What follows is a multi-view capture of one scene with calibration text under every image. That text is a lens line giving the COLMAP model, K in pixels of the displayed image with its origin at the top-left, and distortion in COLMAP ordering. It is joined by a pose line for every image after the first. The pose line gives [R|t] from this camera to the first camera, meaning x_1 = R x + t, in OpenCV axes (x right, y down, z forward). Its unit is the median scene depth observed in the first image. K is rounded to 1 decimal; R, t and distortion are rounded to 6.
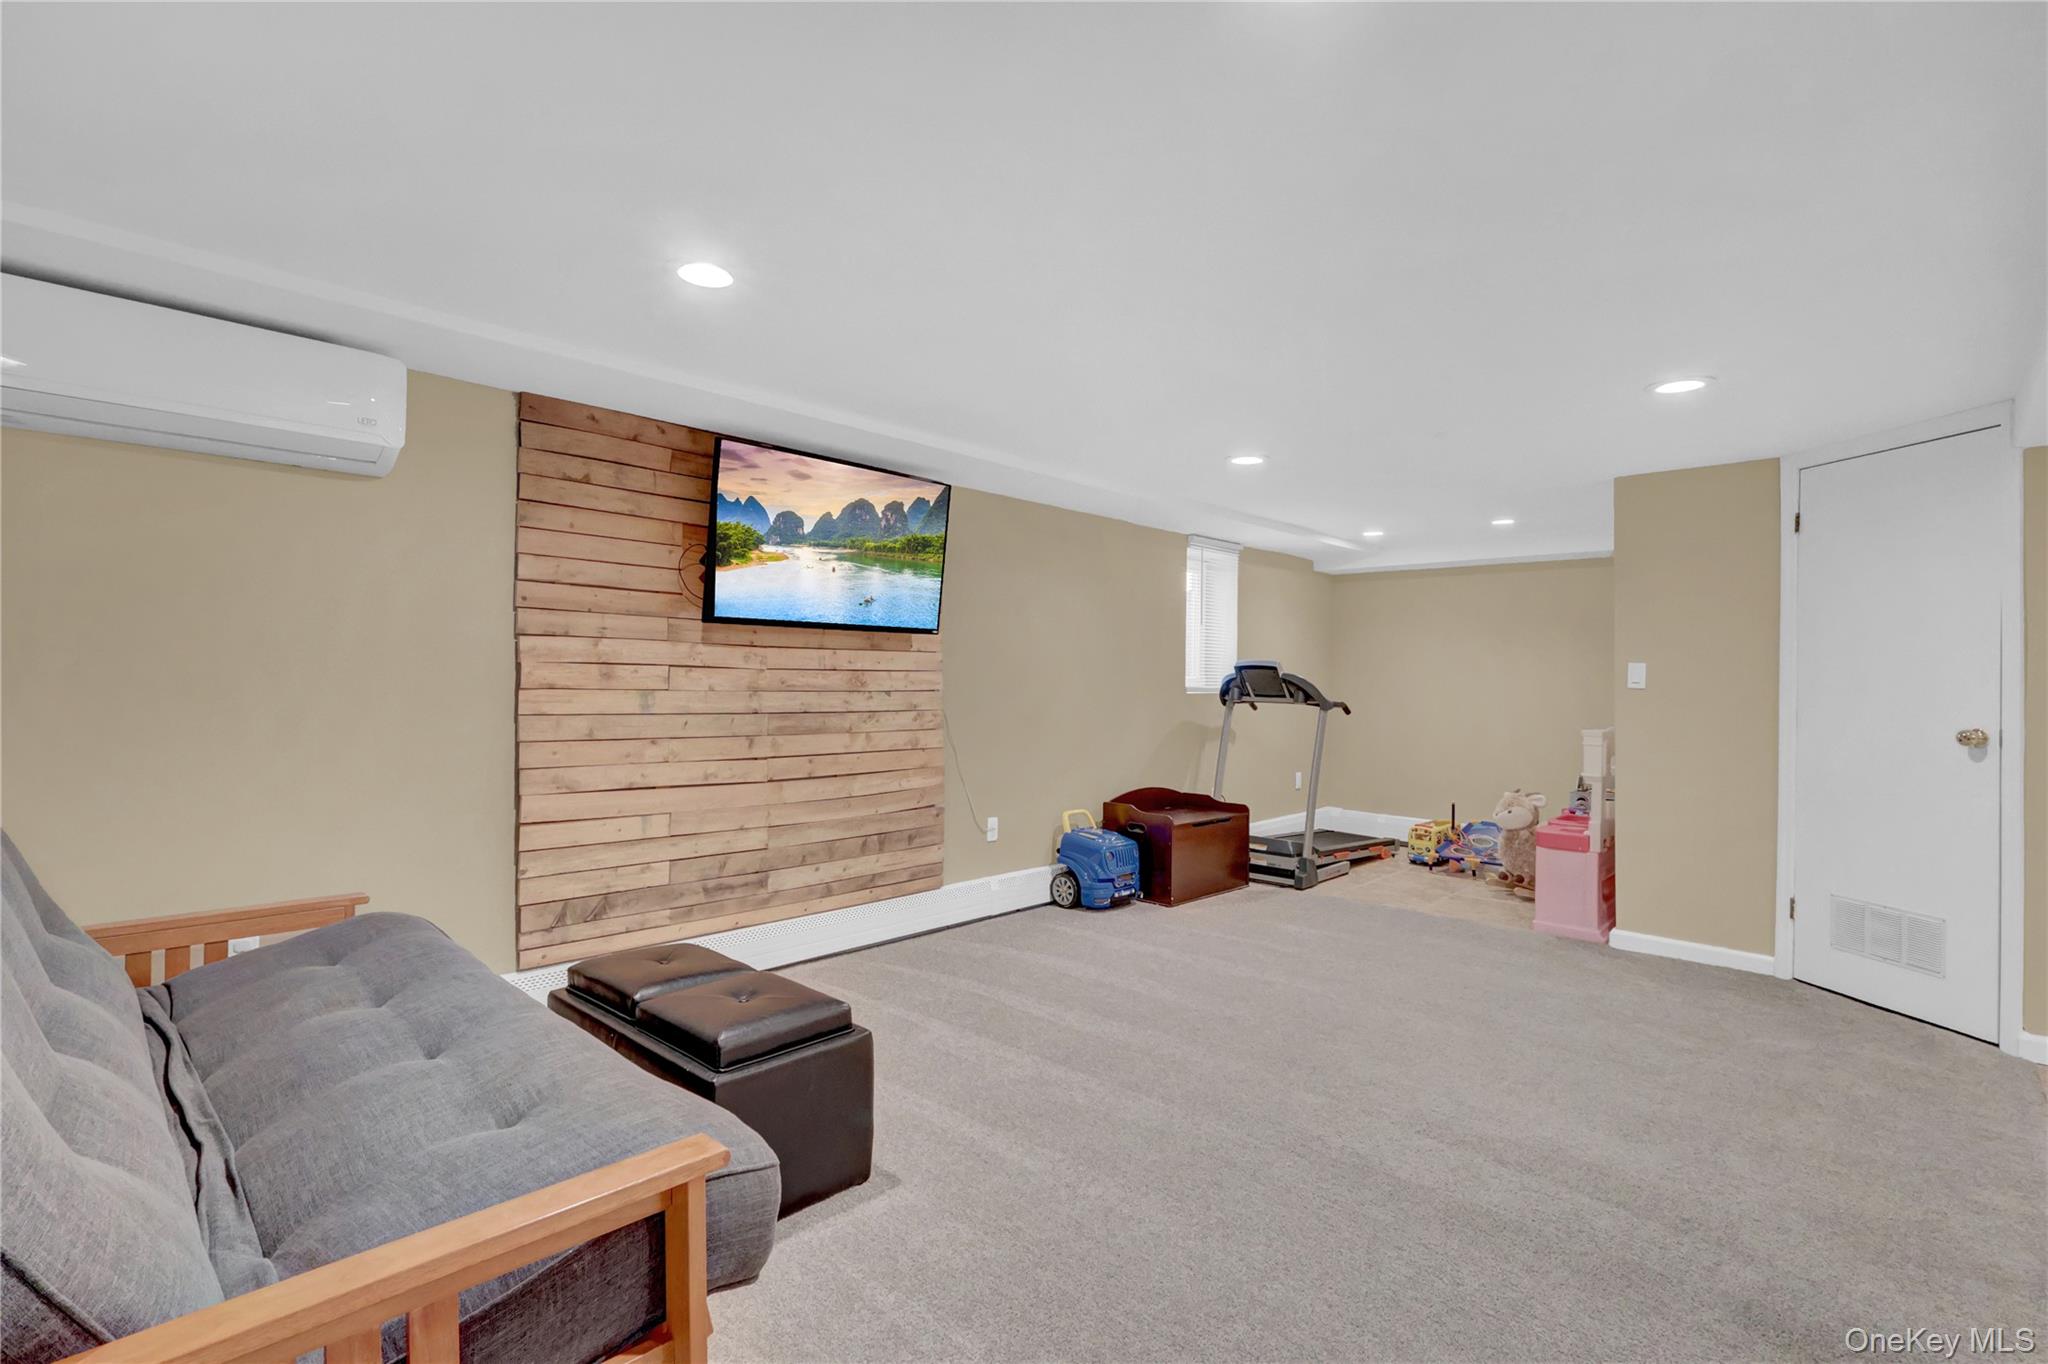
lens RADIAL K [[958.2, 0, 1031.5], [0, 958.2, 676.1], [0, 0, 1]] dist [0.003097, -0.000966]
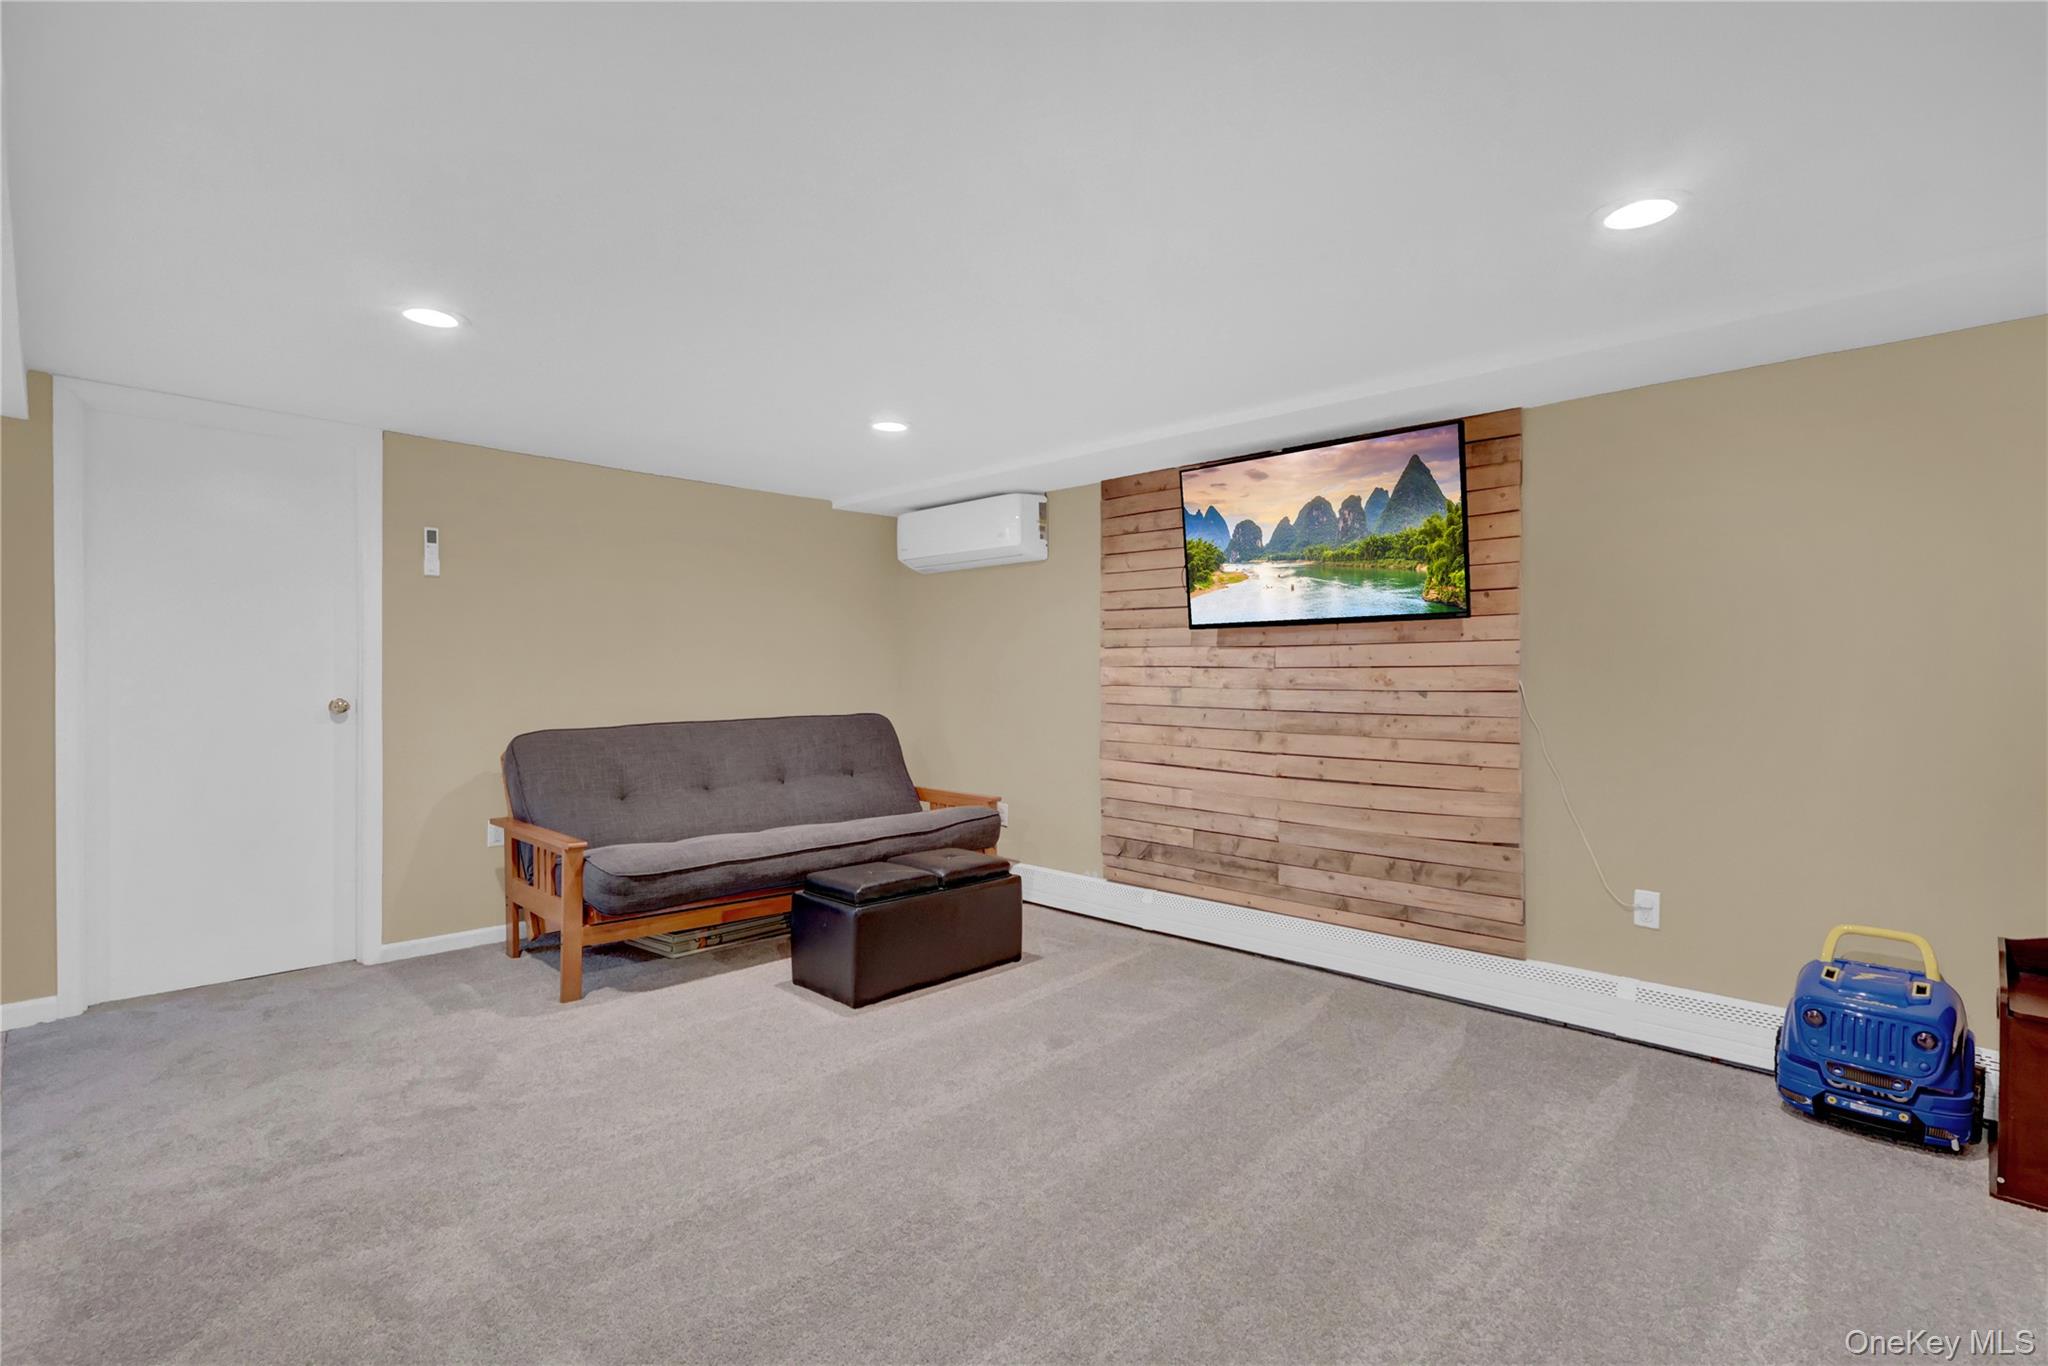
lens RADIAL K [[958.2, 0, 1031.6], [0, 958.2, 686.4], [0, 0, 1]] dist [0.003097, -0.000966]
pose [[-0.008678, -0.000916, -0.999962, 0.765826], [0.001835, 0.999998, -0.000932, 0.013349], [0.999961, -0.001843, -0.008676, 0.749014]]
